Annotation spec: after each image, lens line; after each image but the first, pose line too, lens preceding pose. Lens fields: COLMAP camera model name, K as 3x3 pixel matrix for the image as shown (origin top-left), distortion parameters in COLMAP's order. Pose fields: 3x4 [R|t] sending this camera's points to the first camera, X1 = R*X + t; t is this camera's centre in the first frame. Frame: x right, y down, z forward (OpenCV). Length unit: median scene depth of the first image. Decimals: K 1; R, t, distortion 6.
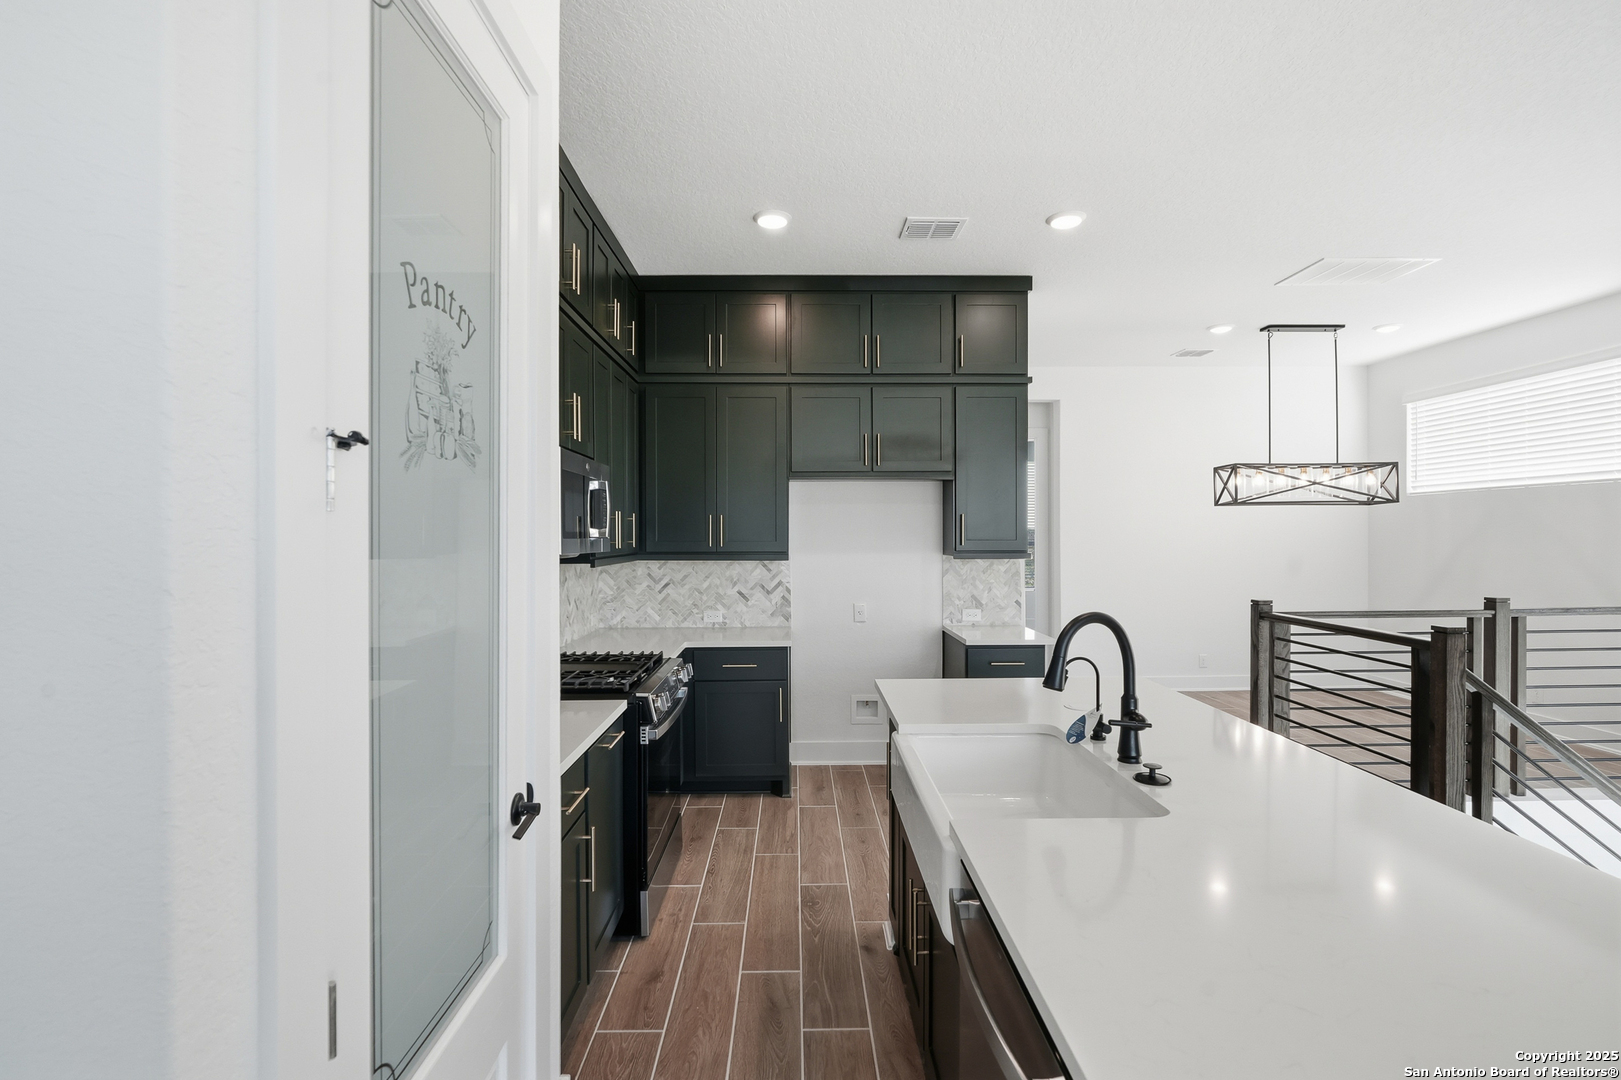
lens RADIAL K [[735.6, 0, 806.1], [0, 735.6, 538.1], [0, 0, 1]] dist [0.000948, 0.000491]
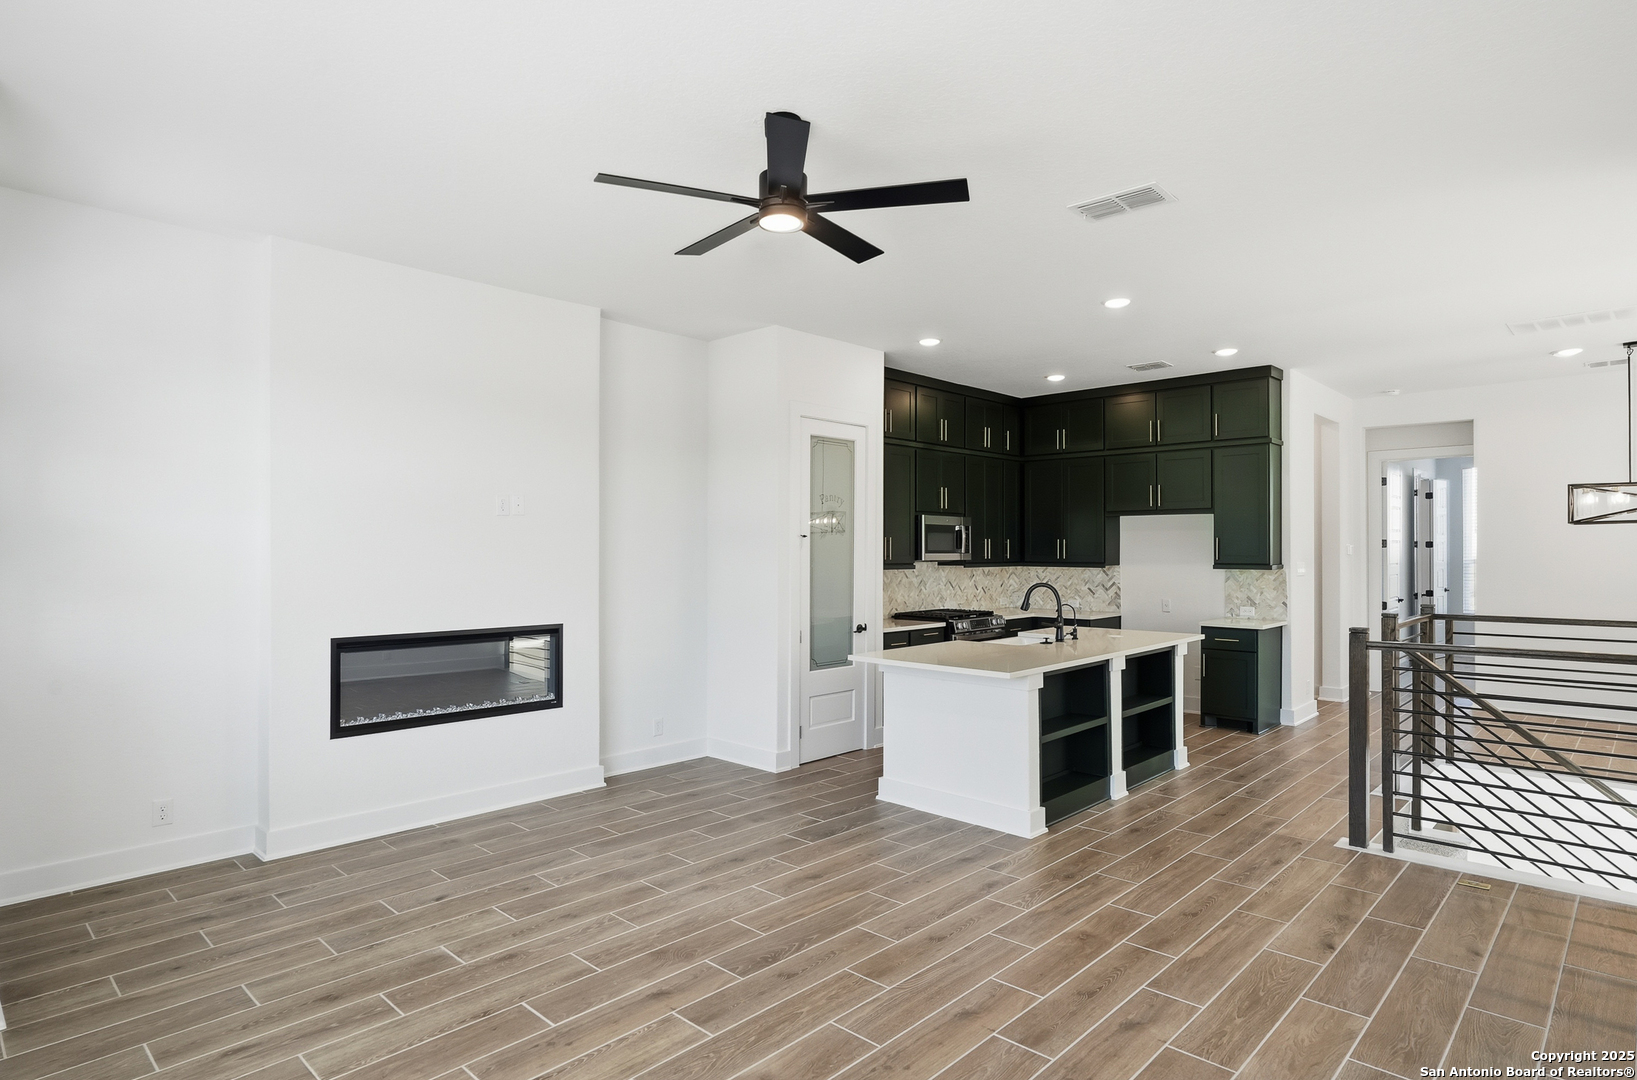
lens RADIAL K [[882.2, 0, 818.5], [0, 882.2, 540.0], [0, 0, 1]] dist [-0.000764, -0.000192]
pose [[0.715586, -0.005149, -0.698506, 0.799396], [-0.000372, 0.999970, -0.007752, -0.013916], [0.698524, 0.005807, 0.715563, -0.726527]]
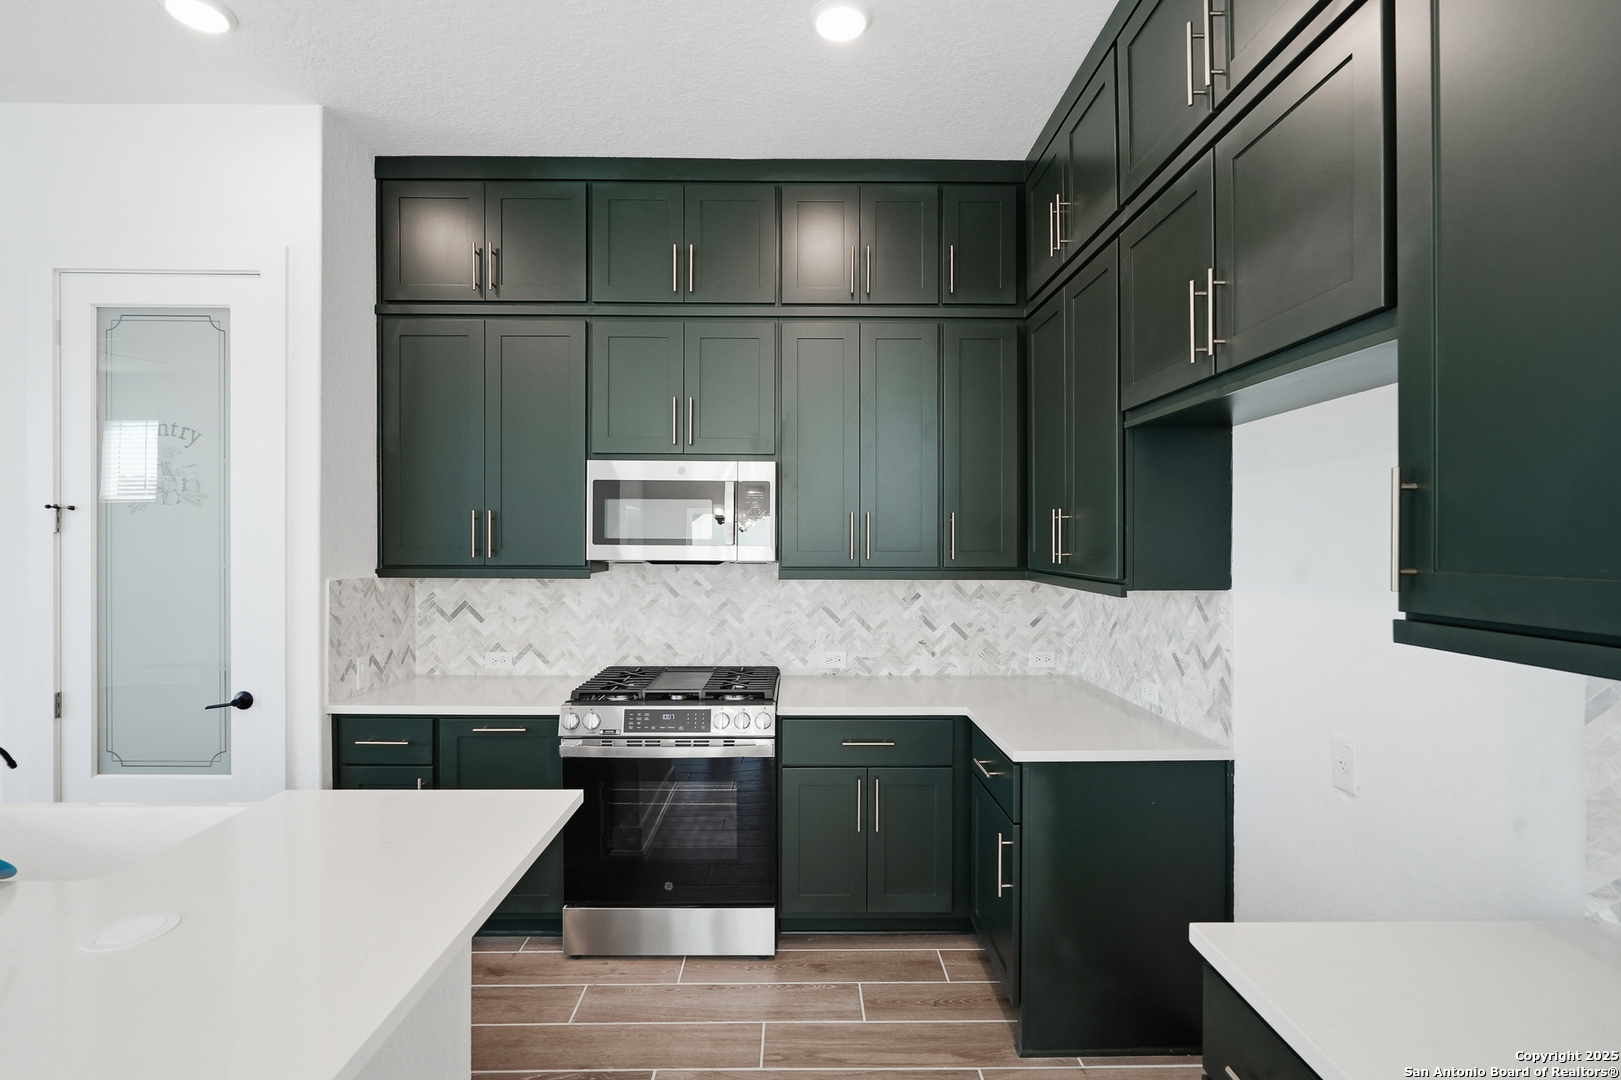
lens RADIAL K [[735.6, 0, 806.1], [0, 735.6, 538.1], [0, 0, 1]] dist [0.000948, 0.000491]
pose [[-0.000187, -0.004614, -0.999989, 0.430293], [-0.003649, 0.999983, -0.004613, -0.005972], [0.999993, 0.003648, -0.000204, 0.739719]]
